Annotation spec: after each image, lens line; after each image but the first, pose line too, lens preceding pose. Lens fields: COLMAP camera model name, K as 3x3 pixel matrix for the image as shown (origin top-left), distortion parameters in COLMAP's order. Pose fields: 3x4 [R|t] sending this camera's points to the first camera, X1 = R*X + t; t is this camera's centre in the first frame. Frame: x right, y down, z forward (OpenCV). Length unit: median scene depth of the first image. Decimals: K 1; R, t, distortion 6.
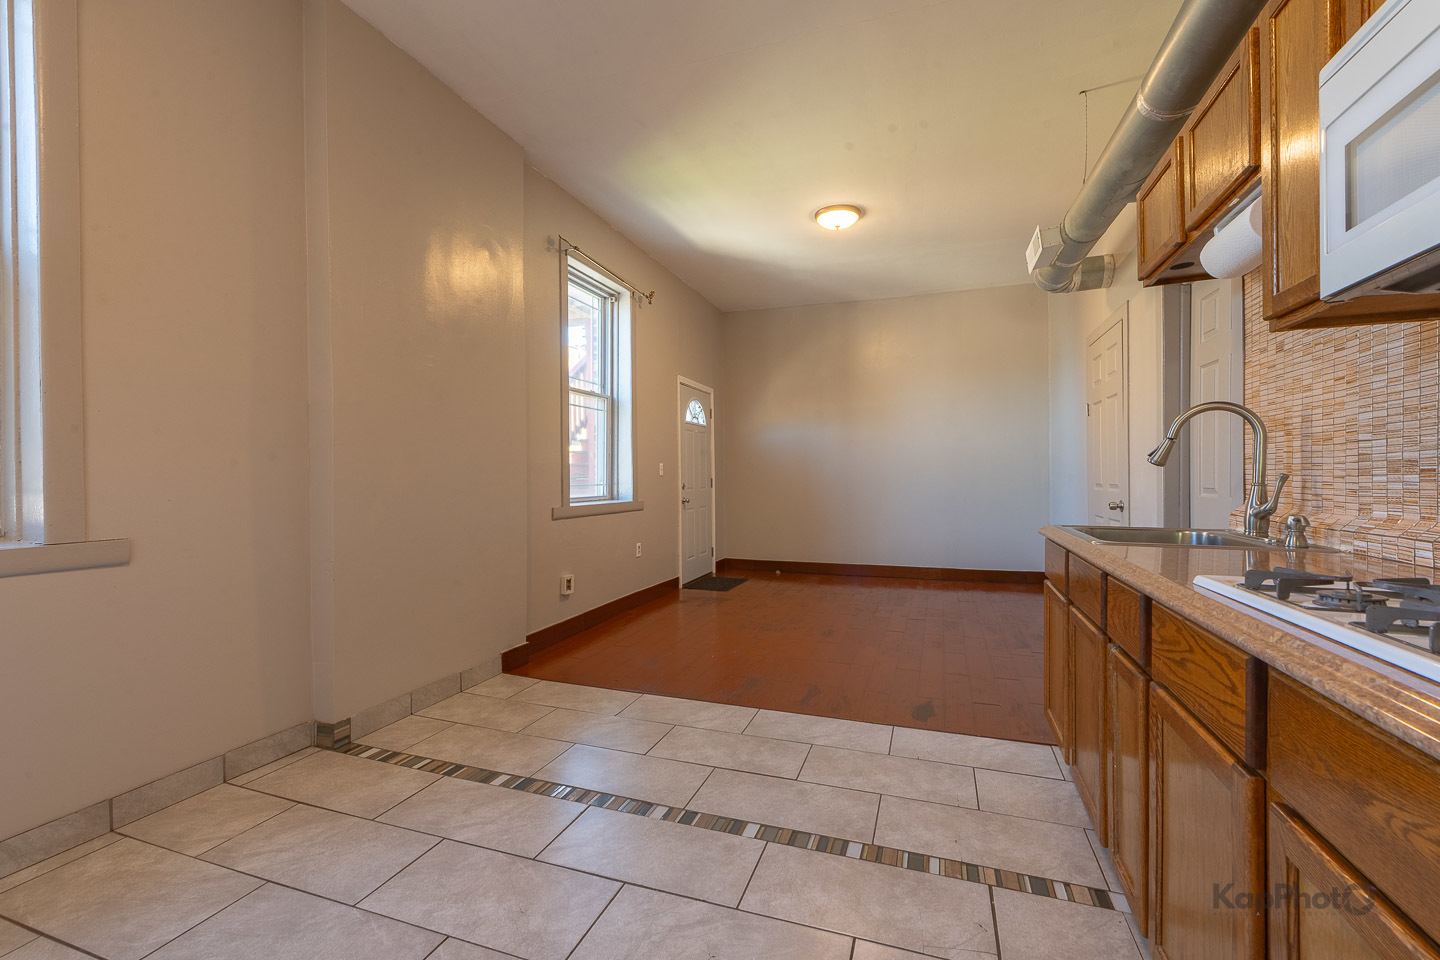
lens RADIAL K [[547.3, 0, 604.7], [0, 547.3, 480.3], [0, 0, 1]] dist [0.008439, -0.000123]
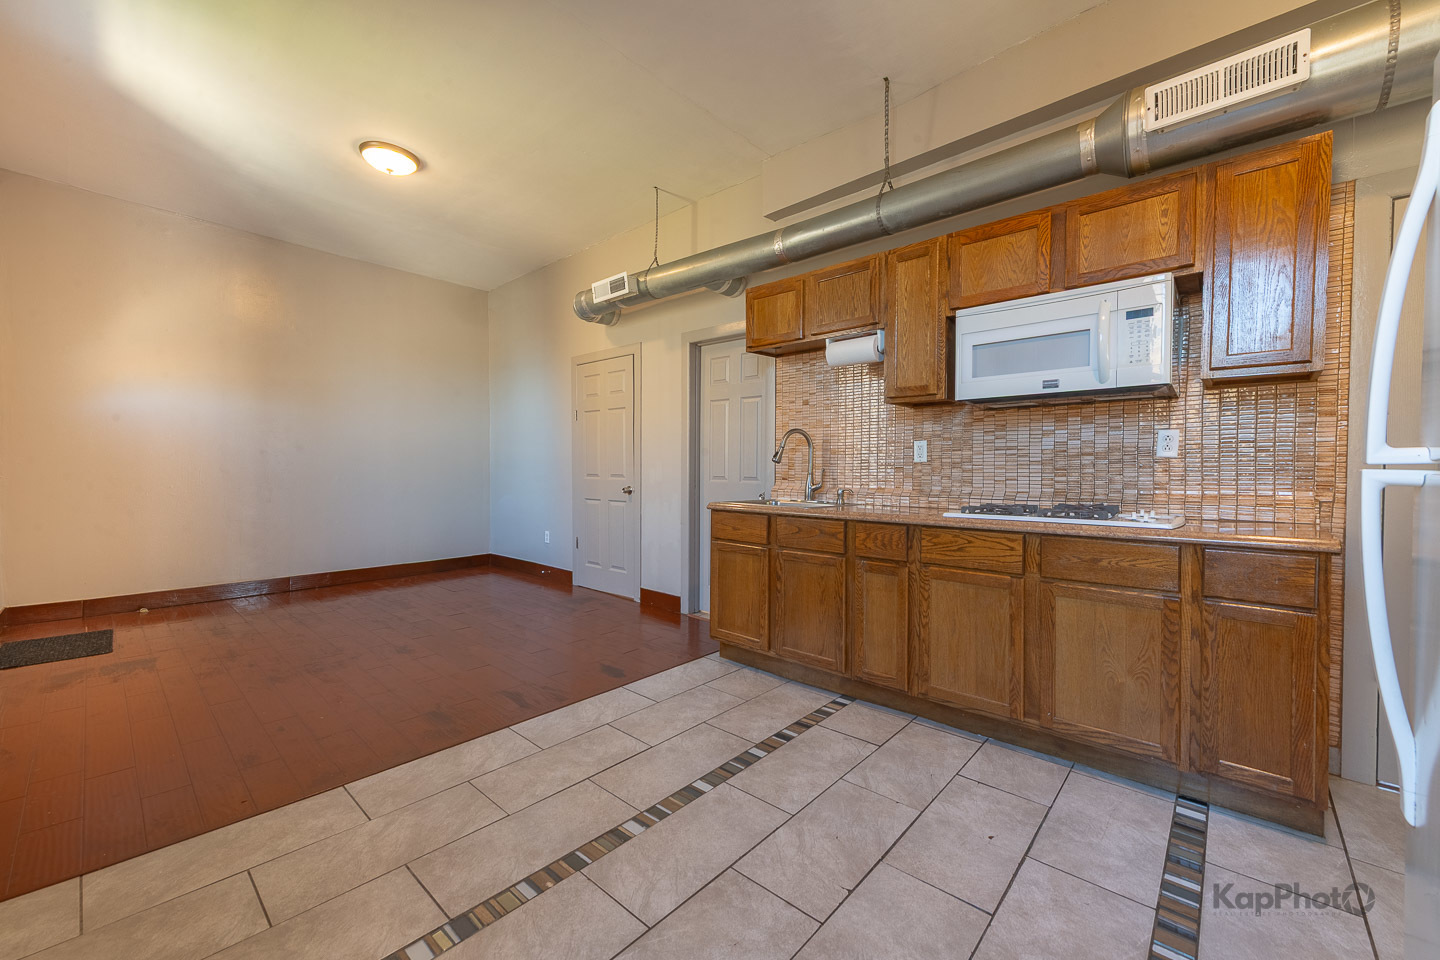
lens RADIAL K [[684.5, 0, 650.9], [0, 684.5, 485.2], [0, 0, 1]] dist [0.009307, -0.000419]
pose [[0.324464, -0.014234, 0.945791, -0.953176], [-0.003182, 0.999865, 0.016140, 0.007836], [-0.945893, -0.008247, 0.324375, 0.585402]]
